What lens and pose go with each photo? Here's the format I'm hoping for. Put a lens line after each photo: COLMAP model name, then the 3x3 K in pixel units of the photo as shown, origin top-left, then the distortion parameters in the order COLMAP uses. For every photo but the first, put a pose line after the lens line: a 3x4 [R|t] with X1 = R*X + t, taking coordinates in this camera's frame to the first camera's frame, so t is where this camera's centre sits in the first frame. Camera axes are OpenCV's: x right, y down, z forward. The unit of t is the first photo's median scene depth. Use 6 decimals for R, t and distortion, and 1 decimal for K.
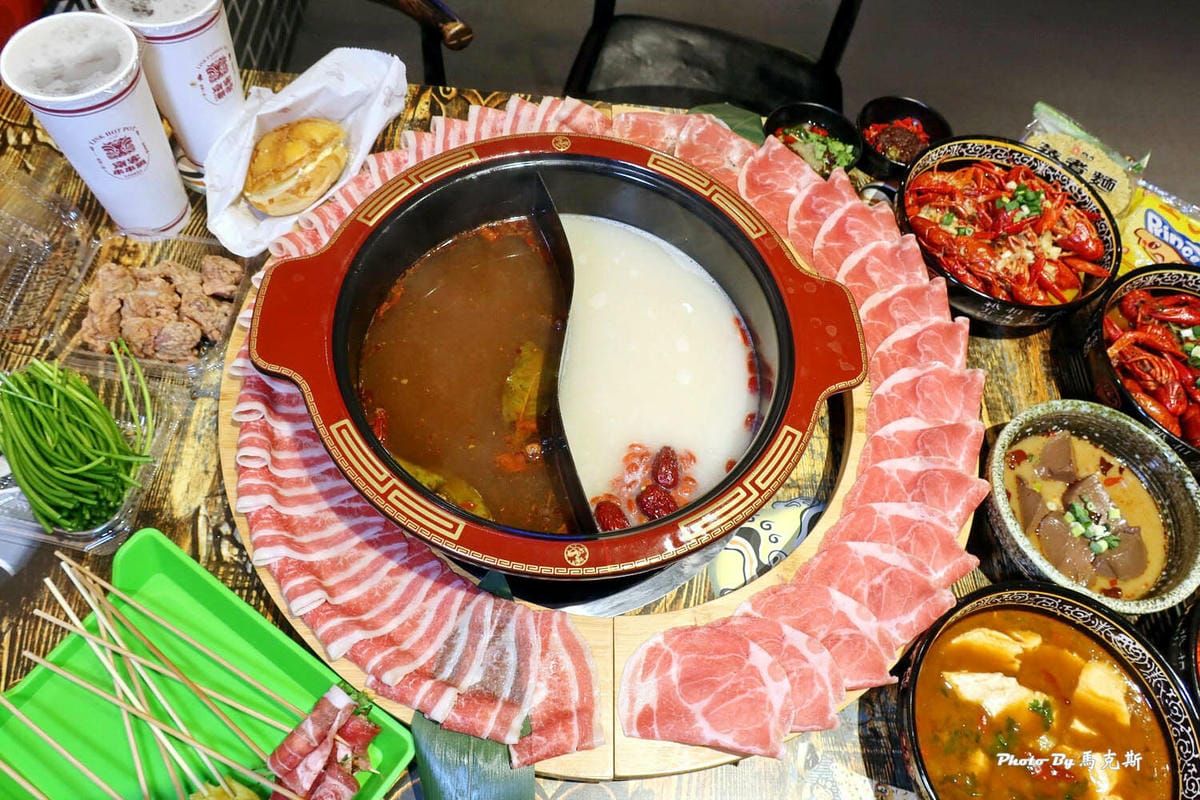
lens RADIAL K [[873.3, 0, 600.6], [0, 873.3, 399.0], [0, 0, 1]] dist [-0.022386, 0.005540]
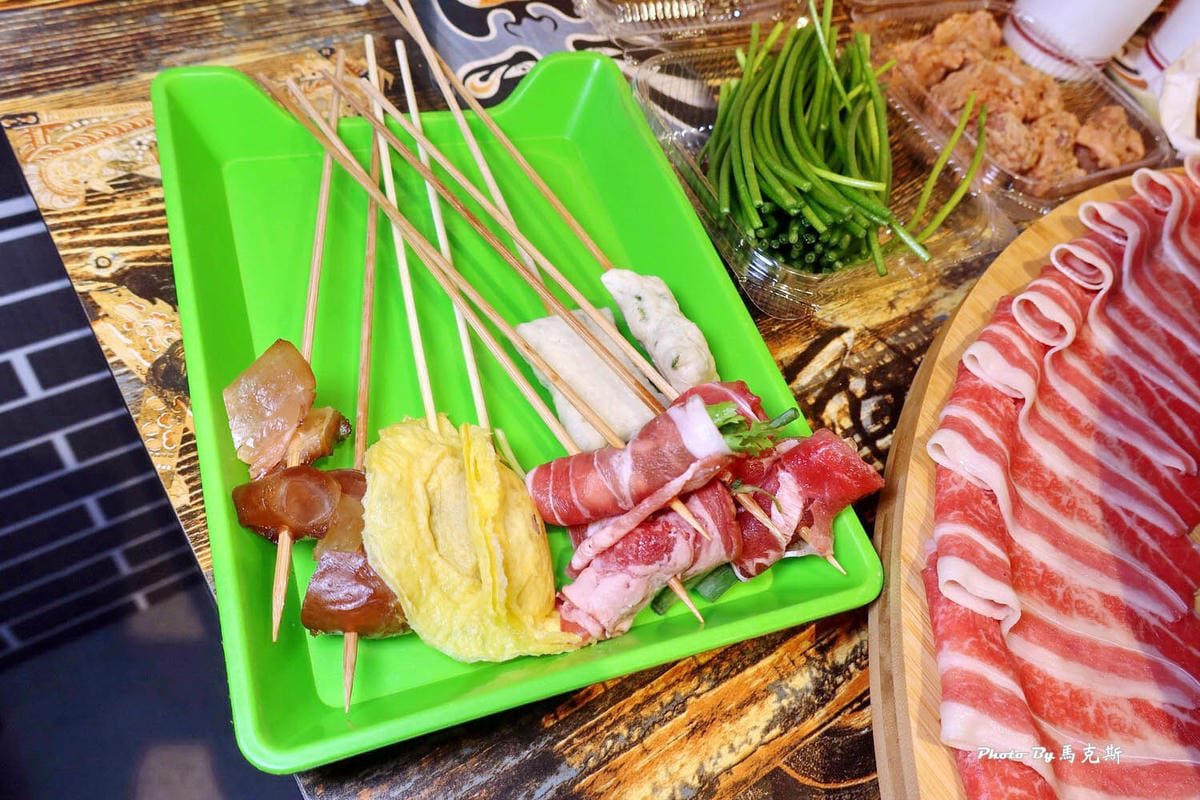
lens RADIAL K [[921.8, 0, 601.6], [0, 921.8, 396.1], [0, 0, 1]] dist [-0.008573, -0.001366]
pose [[0.579252, 0.685288, -0.441415, -0.265884], [-0.774254, 0.631907, -0.035000, 0.284231], [0.254948, 0.362041, 0.896620, 0.458221]]
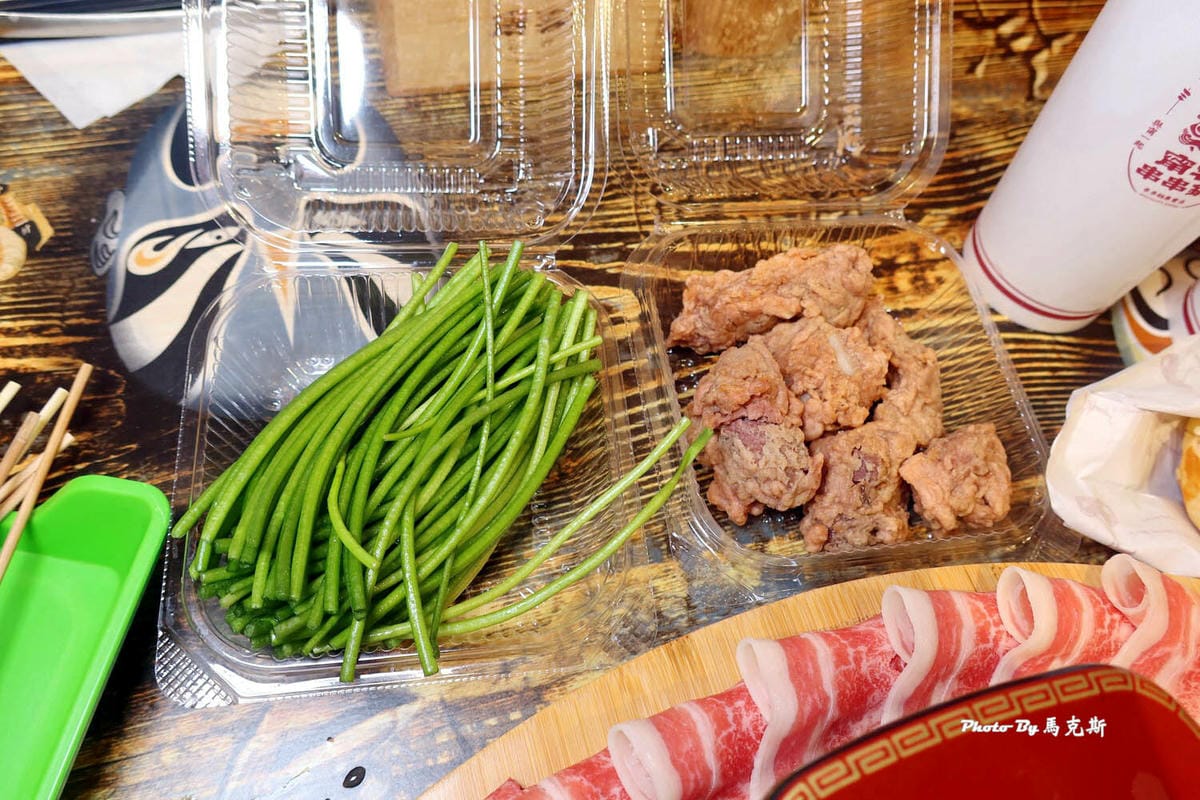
lens RADIAL K [[921.8, 0, 605.3], [0, 921.8, 402.7], [0, 0, 1]] dist [-0.008573, -0.001366]
pose [[0.293657, 0.812091, -0.504255, -0.329062], [-0.867517, 0.447956, 0.216218, -0.116729], [0.401473, 0.373956, 0.836048, 0.624585]]
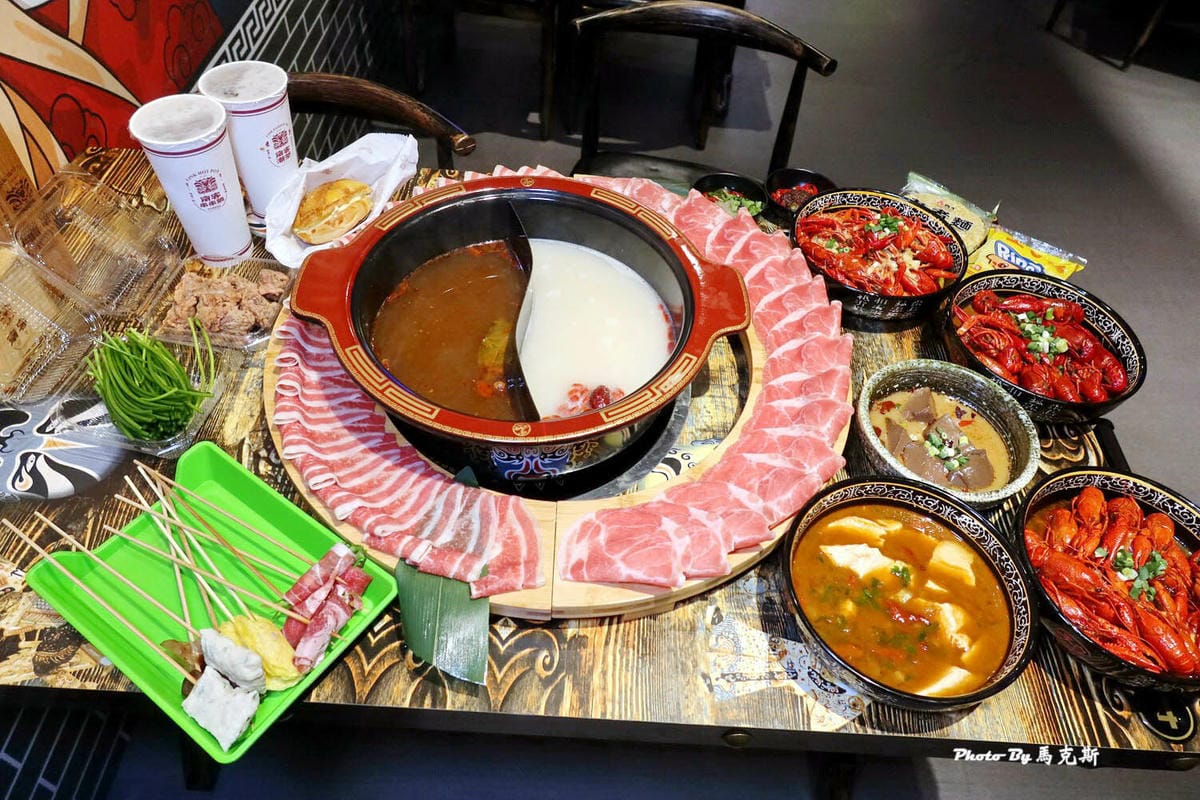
lens RADIAL K [[825.7, 0, 598.1], [0, 825.7, 391.4], [0, 0, 1]] dist [-0.009955, -0.007943]
pose [[0.999448, -0.017267, -0.028388, 0.102291], [0.011203, 0.979460, -0.201325, 0.305051], [0.031281, 0.200896, 0.979113, -0.202793]]
